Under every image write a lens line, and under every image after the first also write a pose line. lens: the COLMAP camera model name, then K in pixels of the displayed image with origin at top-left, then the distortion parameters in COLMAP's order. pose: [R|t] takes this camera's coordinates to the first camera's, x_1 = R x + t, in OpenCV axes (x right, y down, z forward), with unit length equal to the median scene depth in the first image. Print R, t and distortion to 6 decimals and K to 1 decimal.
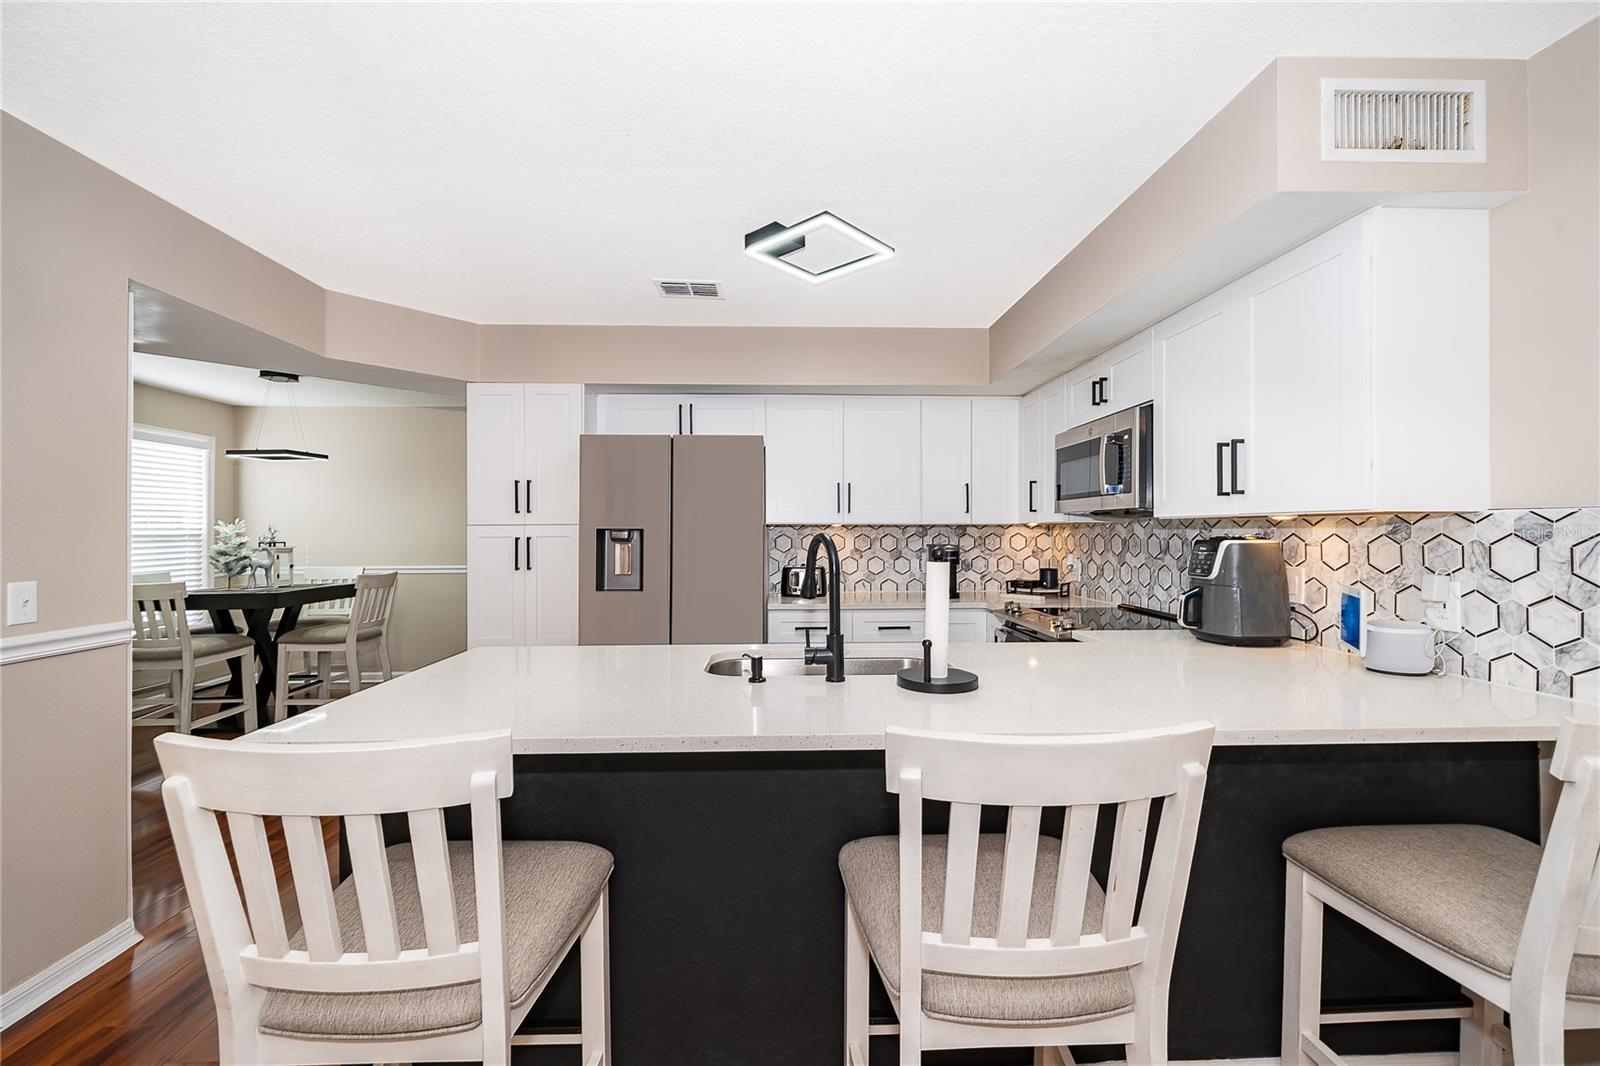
lens RADIAL K [[659.9, 0, 800.0], [0, 659.9, 533.0], [0, 0, 1]] dist [0.000792, 0.000202]
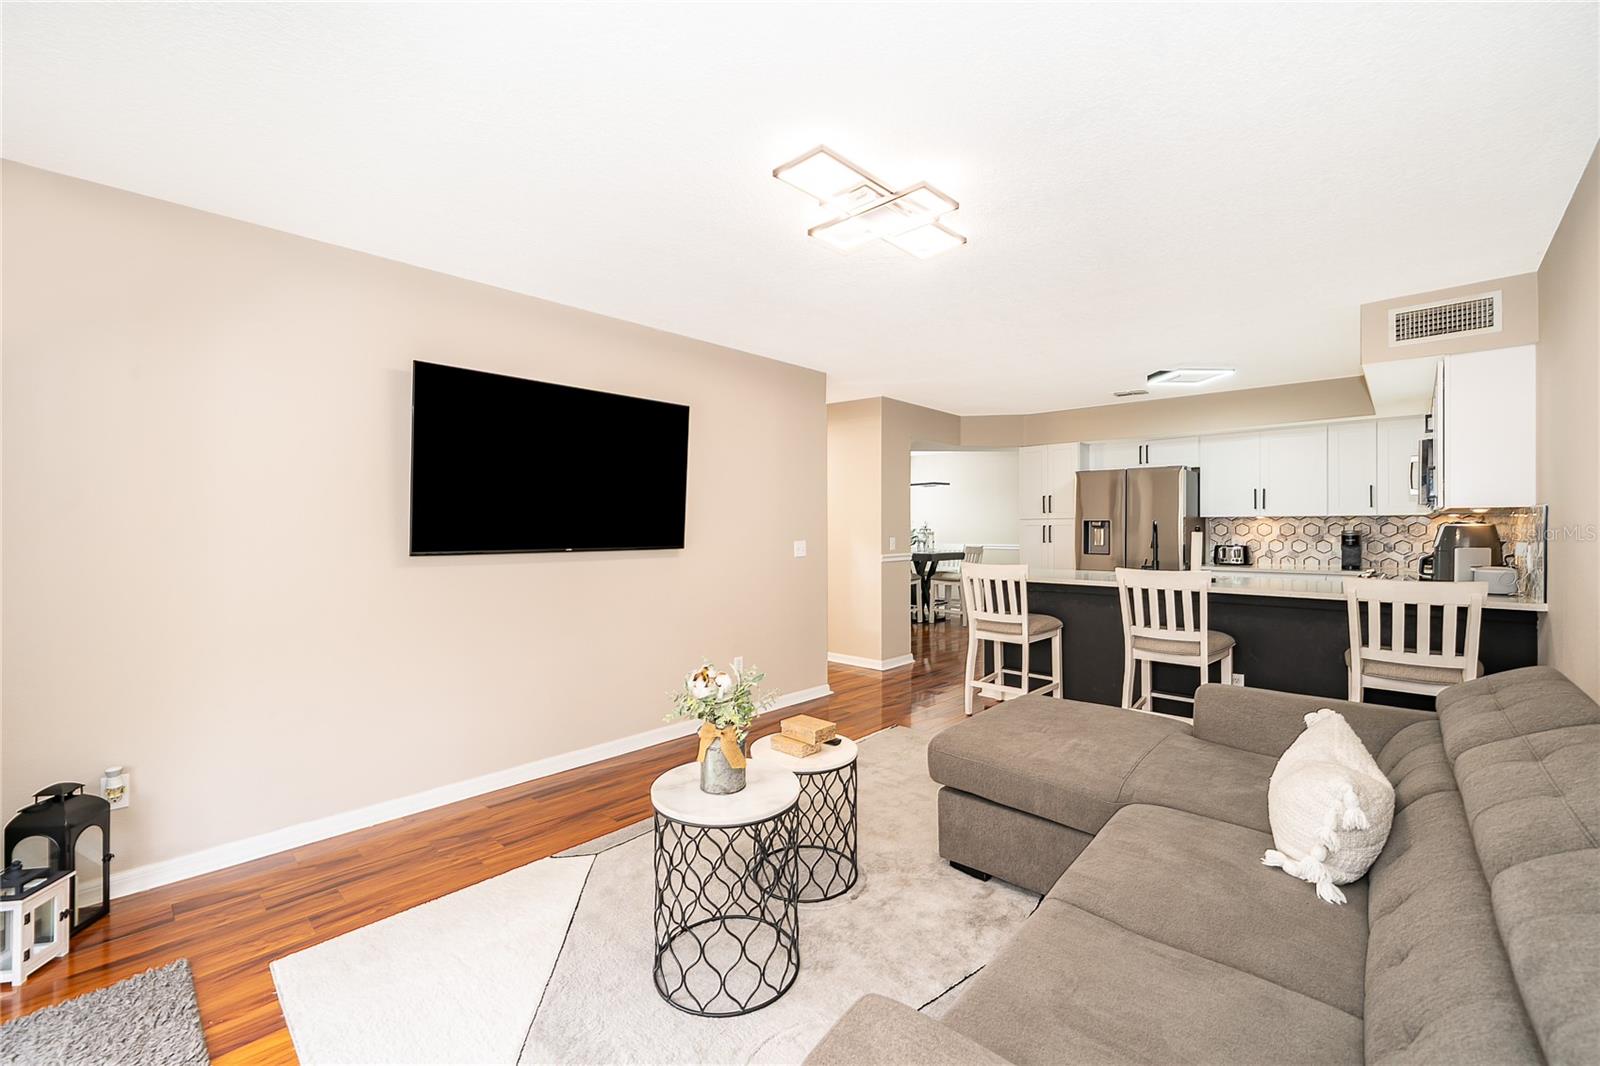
lens RADIAL K [[659.9, 0, 800.0], [0, 659.9, 533.0], [0, 0, 1]] dist [0.000792, 0.000202]
pose [[0.704538, 0.005441, -0.709645, 0.358387], [-0.000071, 0.999971, 0.007597, 0.011194], [0.709666, -0.005302, 0.704518, -0.708128]]
